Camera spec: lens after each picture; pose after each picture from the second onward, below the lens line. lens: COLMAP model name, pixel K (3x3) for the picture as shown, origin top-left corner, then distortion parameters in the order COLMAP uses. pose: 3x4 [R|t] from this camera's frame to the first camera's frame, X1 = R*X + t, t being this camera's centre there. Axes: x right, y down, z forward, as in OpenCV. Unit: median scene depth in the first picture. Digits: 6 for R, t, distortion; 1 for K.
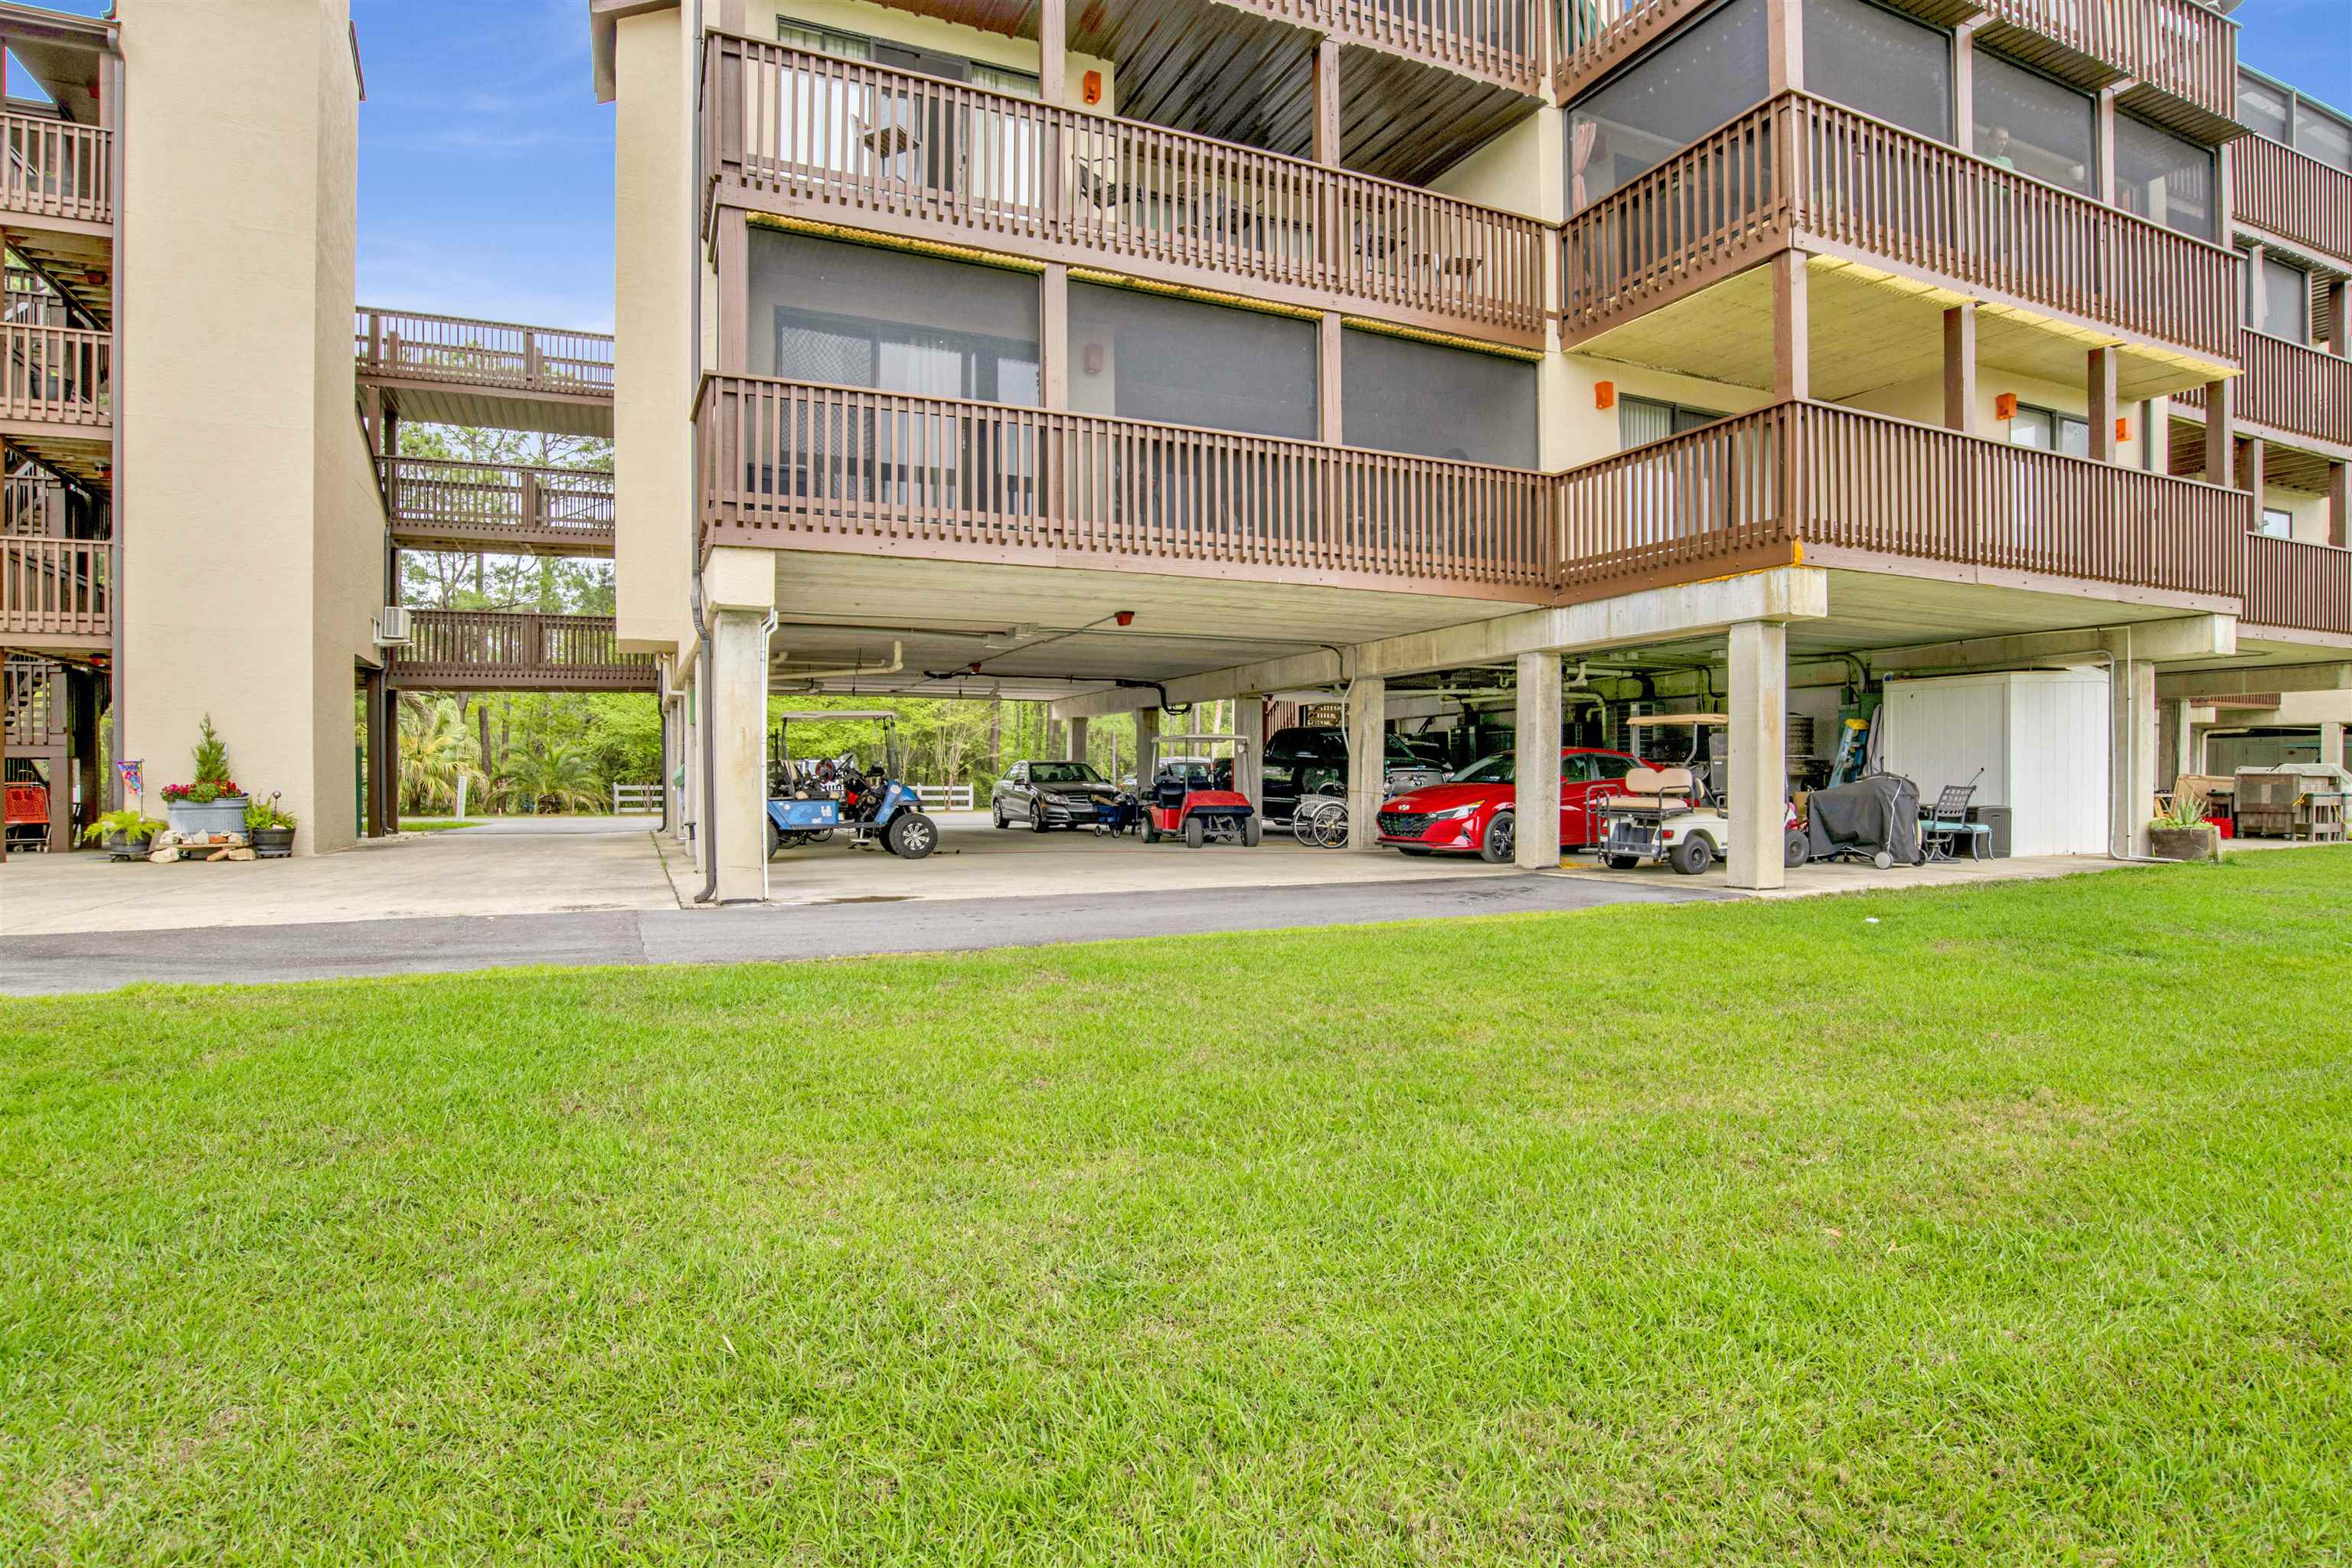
lens RADIAL K [[1224.5, 0, 1194.1], [0, 1224.5, 771.8], [0, 0, 1]] dist [-0.067179, 0.024884]
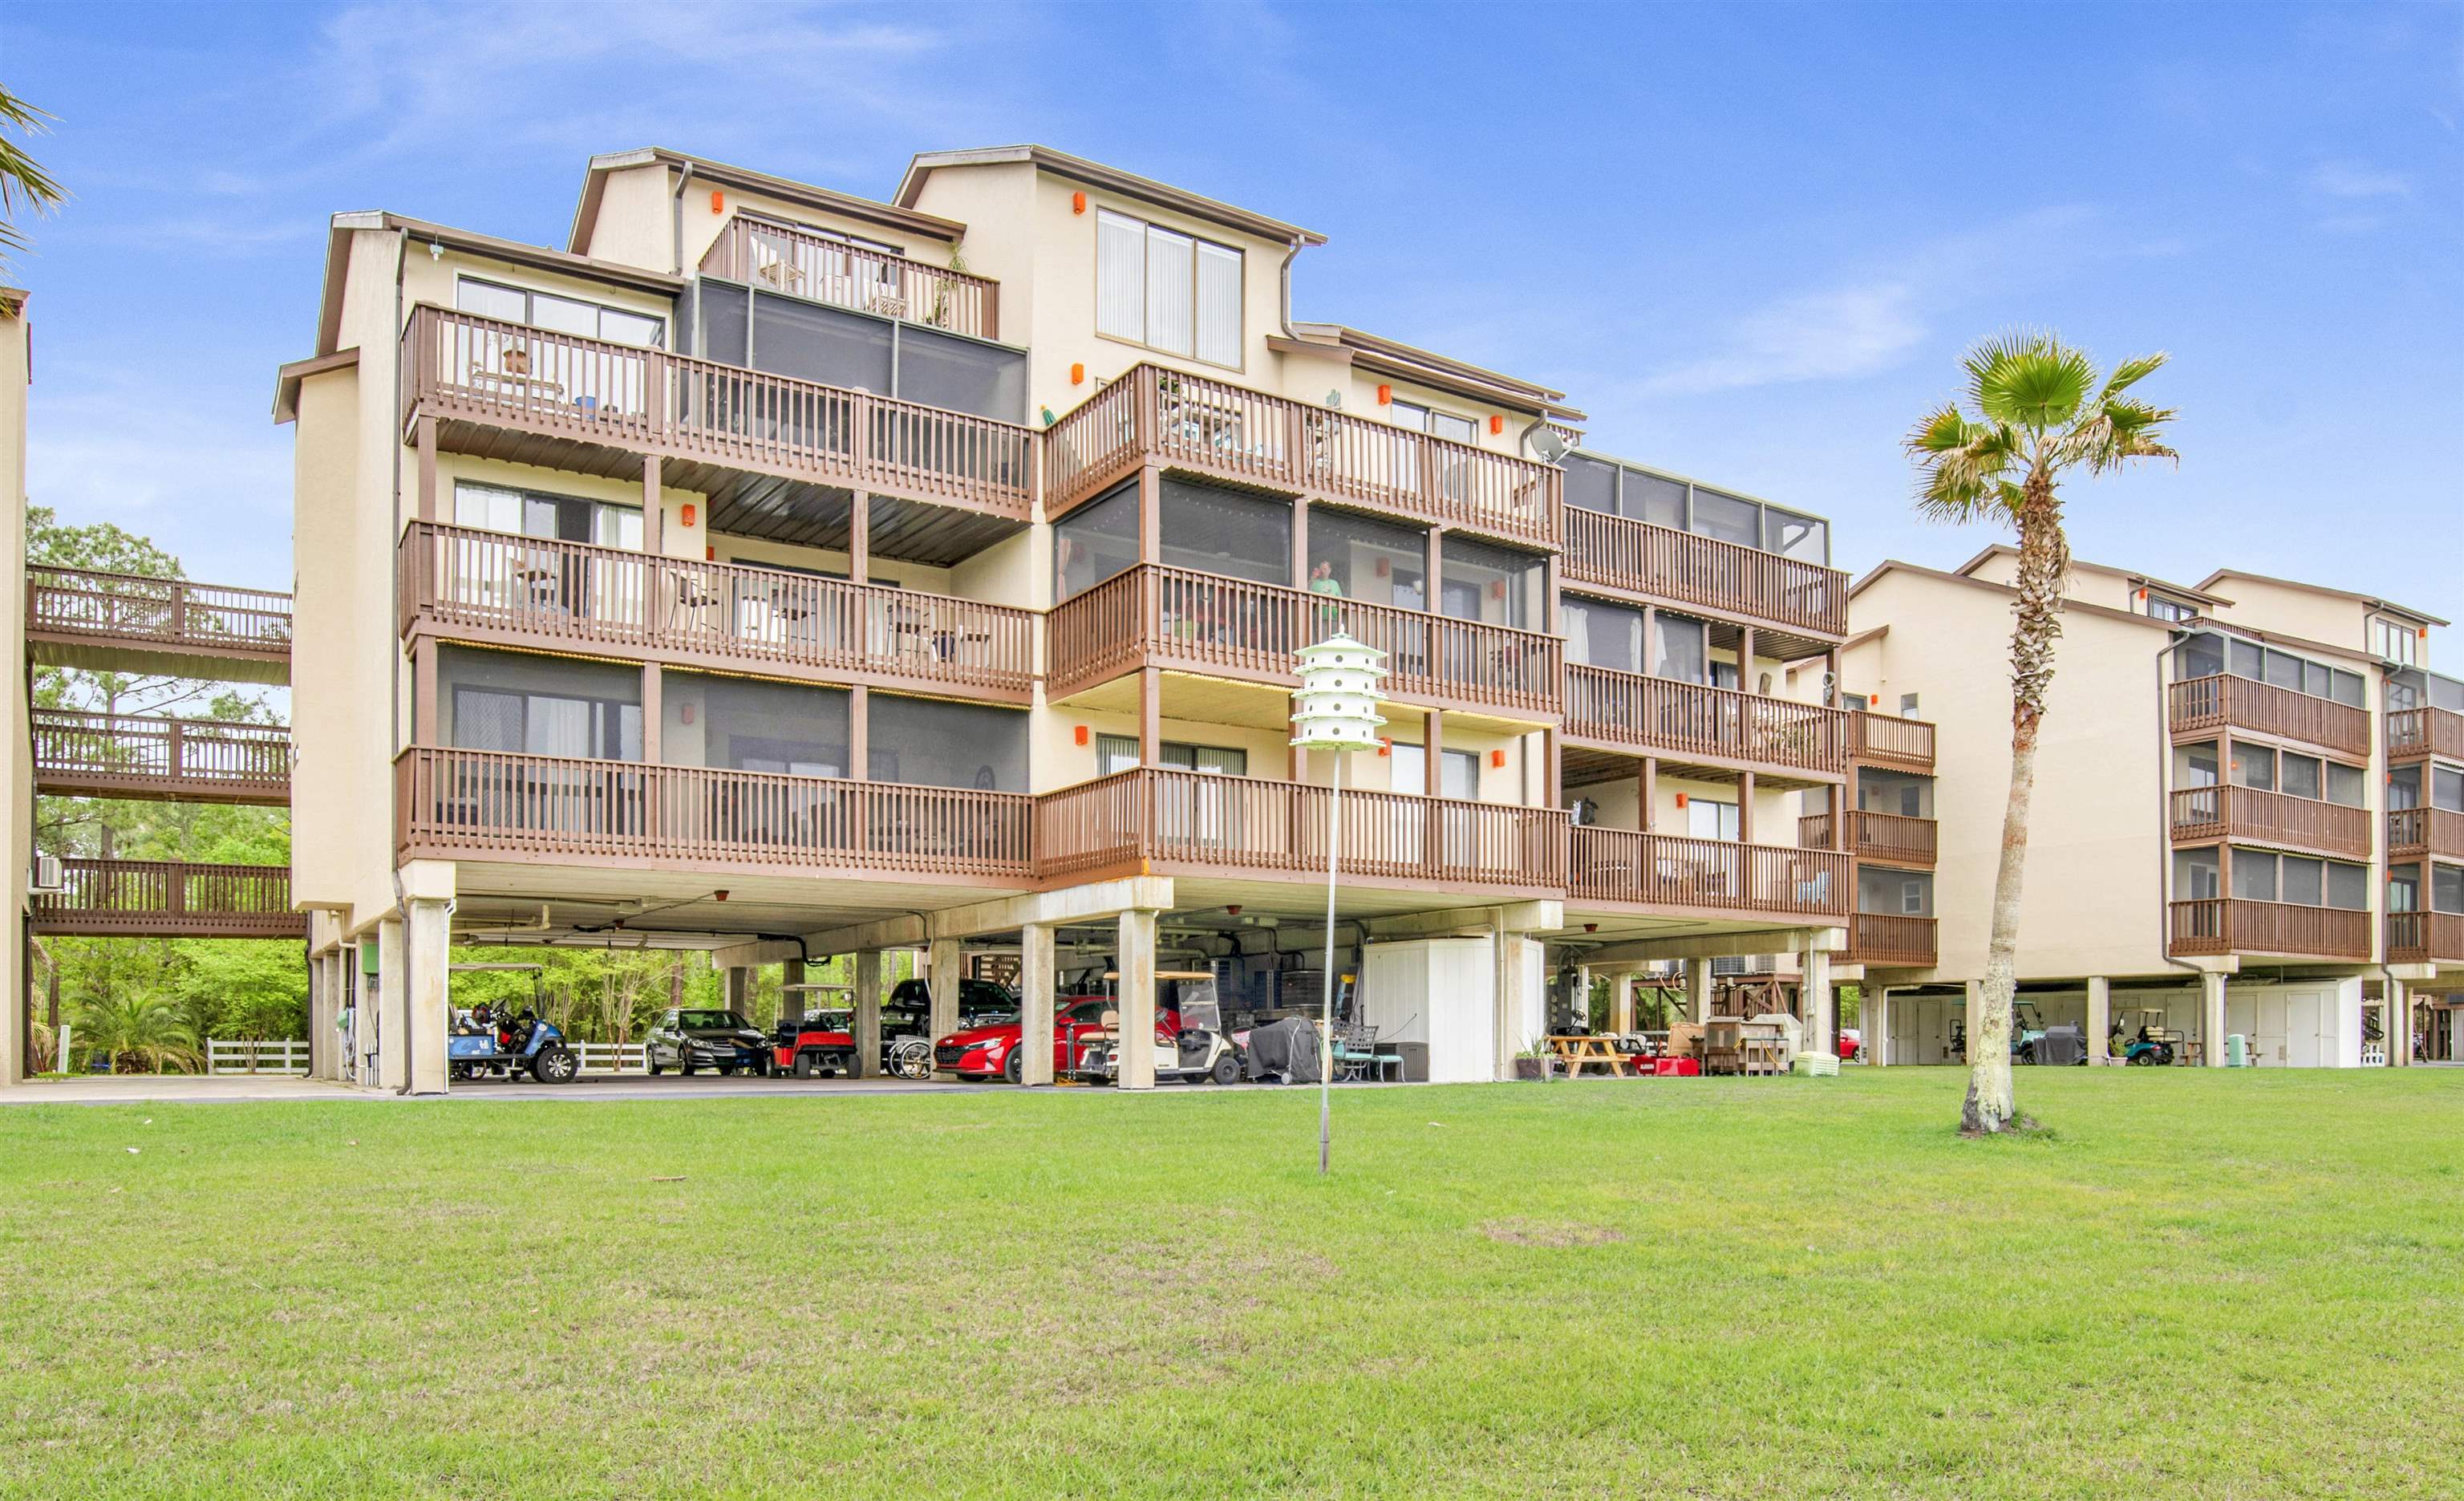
lens RADIAL K [[1653.3, 0, 1228.3], [0, 1653.3, 1031.1], [0, 0, 1]] dist [-0.095465, 0.080570]
pose [[0.989137, 0.002839, 0.146971, 0.222996], [-0.002292, 0.999990, -0.003887, 0.025873], [-0.146981, 0.003508, 0.989133, -0.819597]]
